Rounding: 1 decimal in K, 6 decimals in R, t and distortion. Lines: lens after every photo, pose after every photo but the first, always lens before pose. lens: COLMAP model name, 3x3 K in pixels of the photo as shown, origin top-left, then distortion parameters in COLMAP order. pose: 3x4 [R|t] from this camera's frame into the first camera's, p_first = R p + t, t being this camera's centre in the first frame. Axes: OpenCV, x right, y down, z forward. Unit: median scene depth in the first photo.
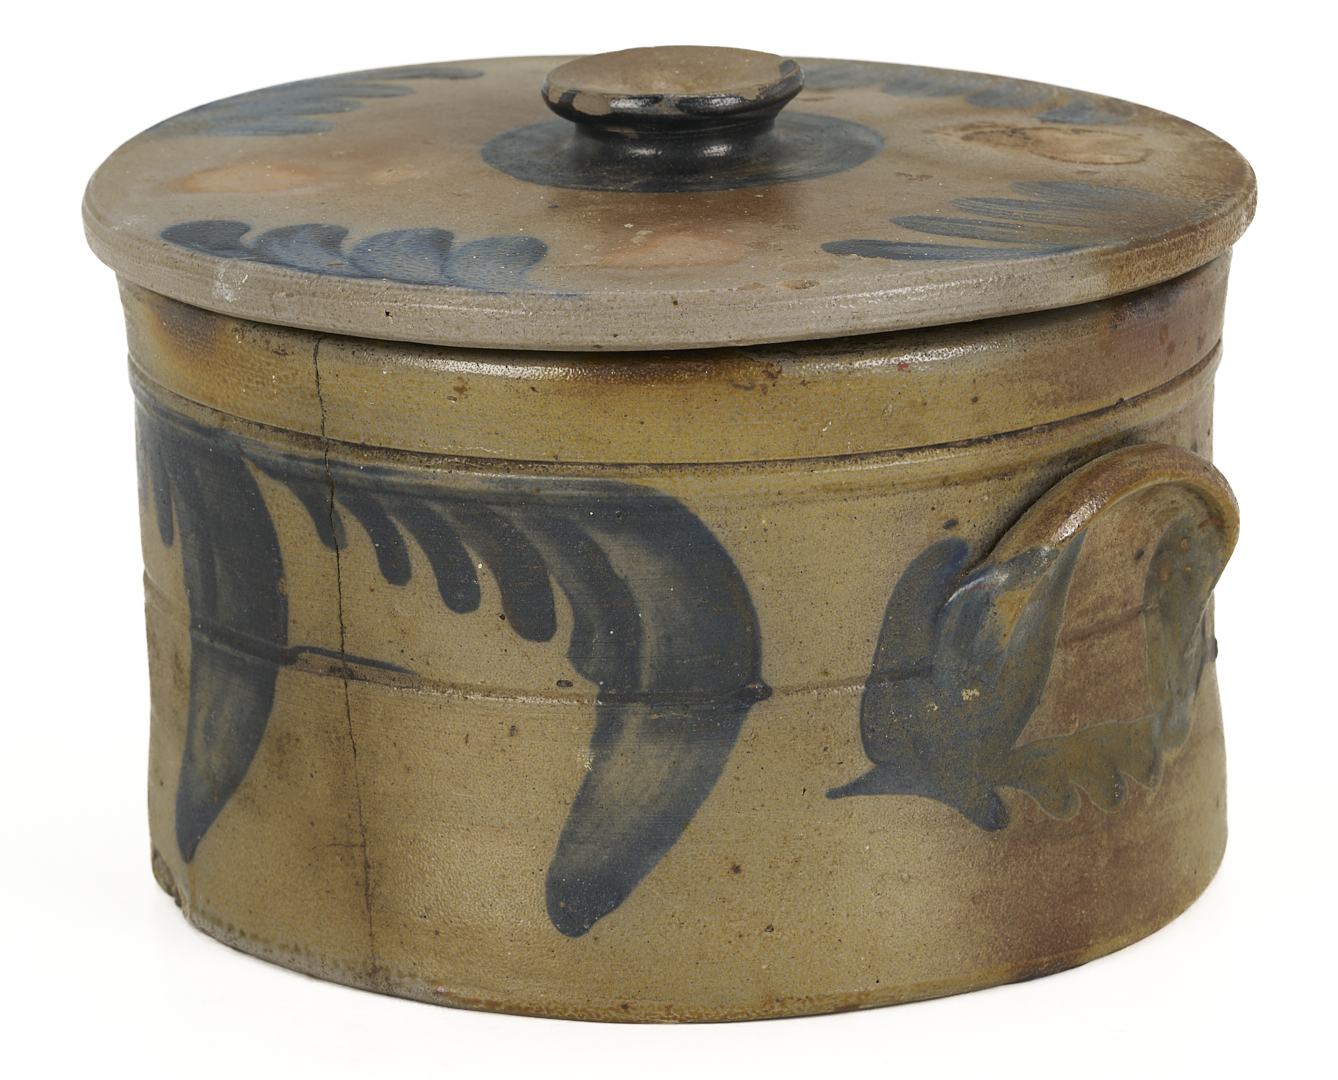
lens RADIAL K [[6822.1, 0, 673.6], [0, 6822.1, 540.4], [0, 0, 1]] dist [0.304273, 0.000000]
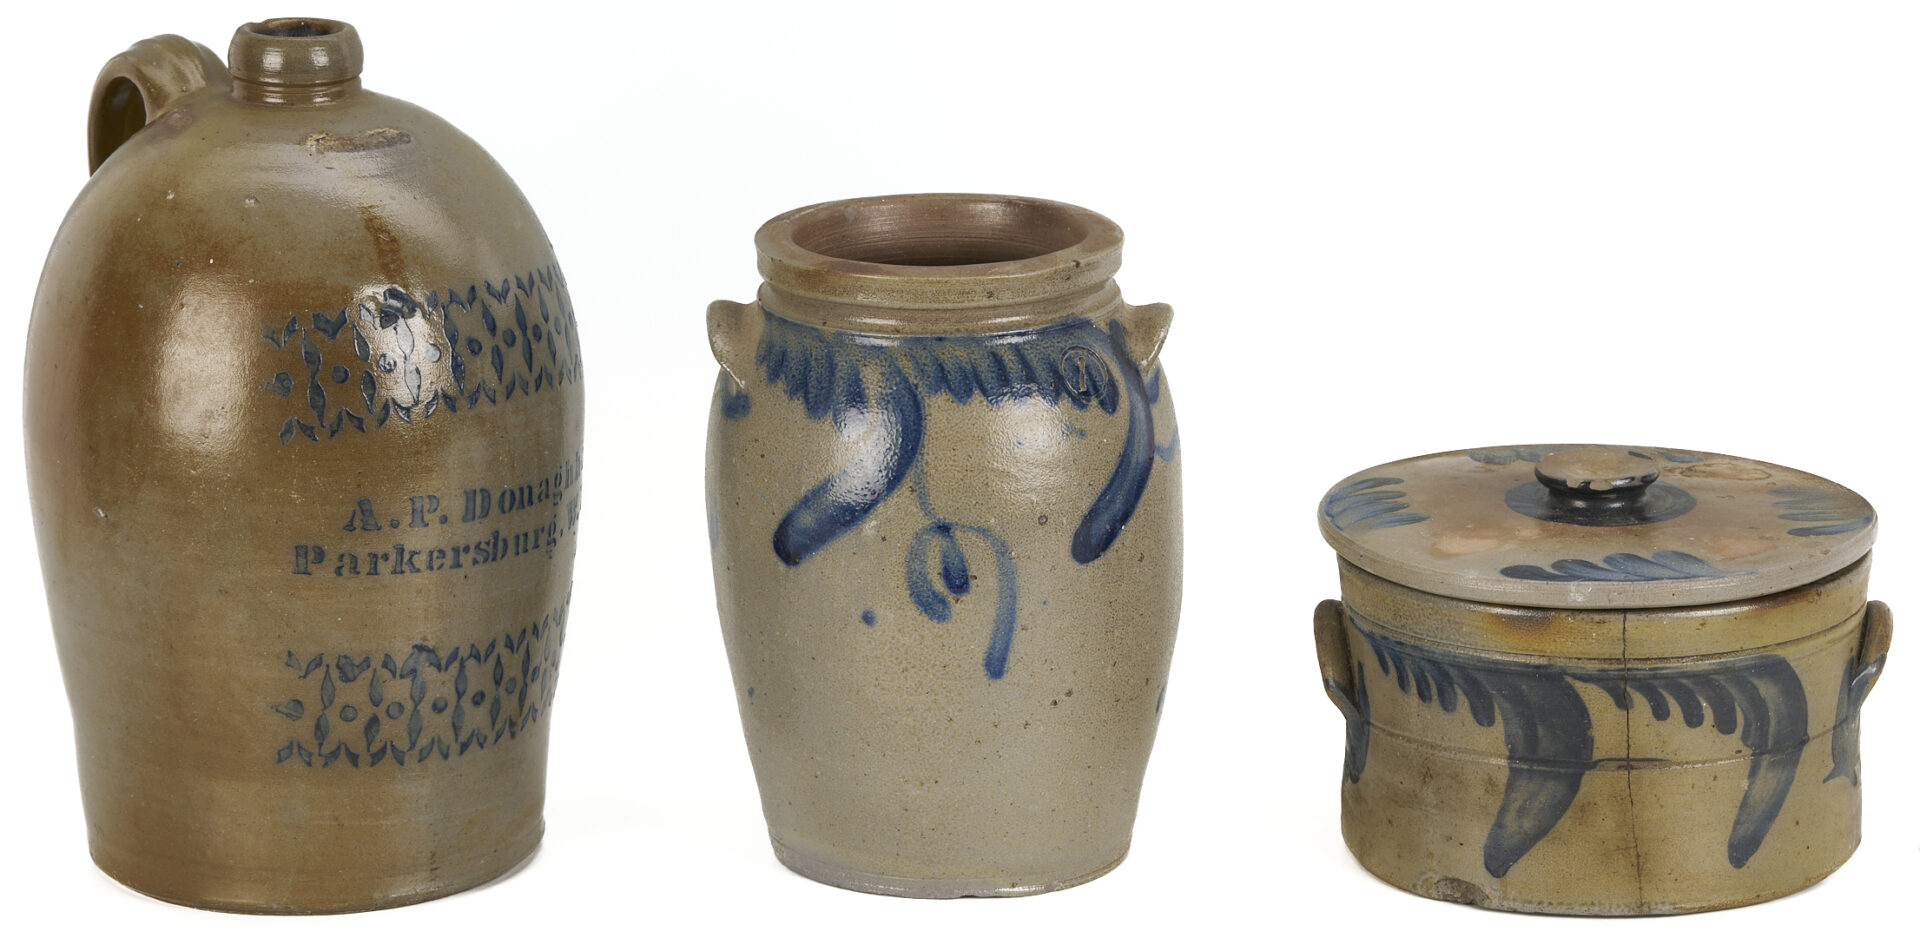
lens RADIAL K [[5994.0, 0, 965.3], [0, 5994.0, 449.4], [0, 0, 1]] dist [-0.089442, 0.000000]
pose [[0.799583, -0.142540, 0.583394, -1.290945], [0.156095, 0.987365, 0.027302, -0.161847], [-0.579915, 0.069235, 0.811730, -0.397667]]
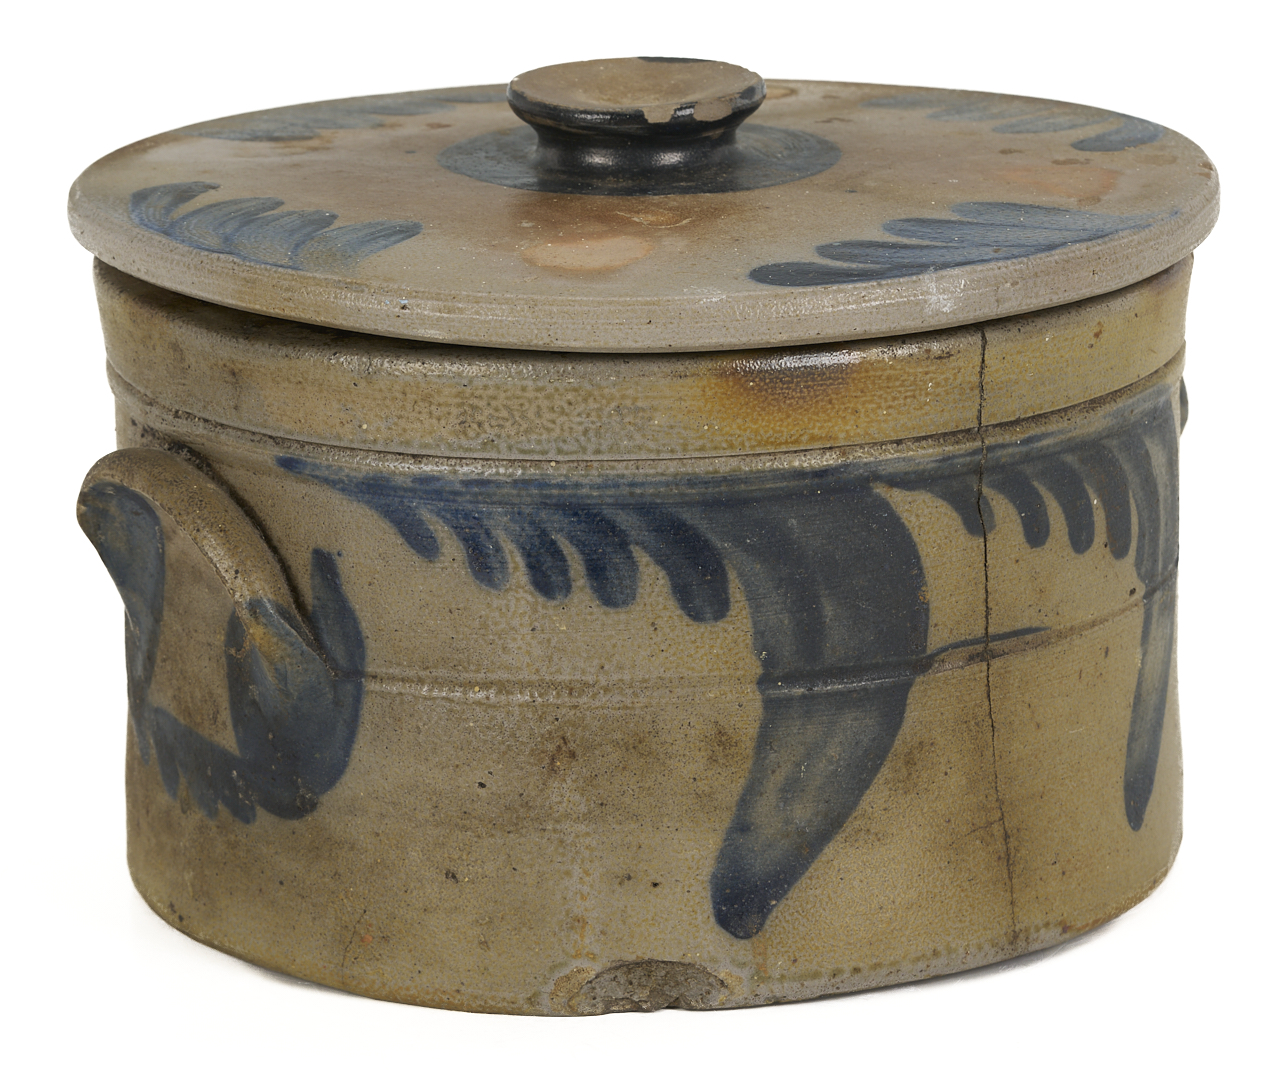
lens RADIAL K [[6486.3, 0, 633.8], [0, 6486.3, 533.8], [0, 0, 1]] dist [0.354034, 0.000000]
pose [[0.276871, -0.225049, 0.934182, -0.970572], [0.259627, 0.953549, 0.152767, -0.160649], [-0.925168, 0.200242, 0.322439, 0.737781]]
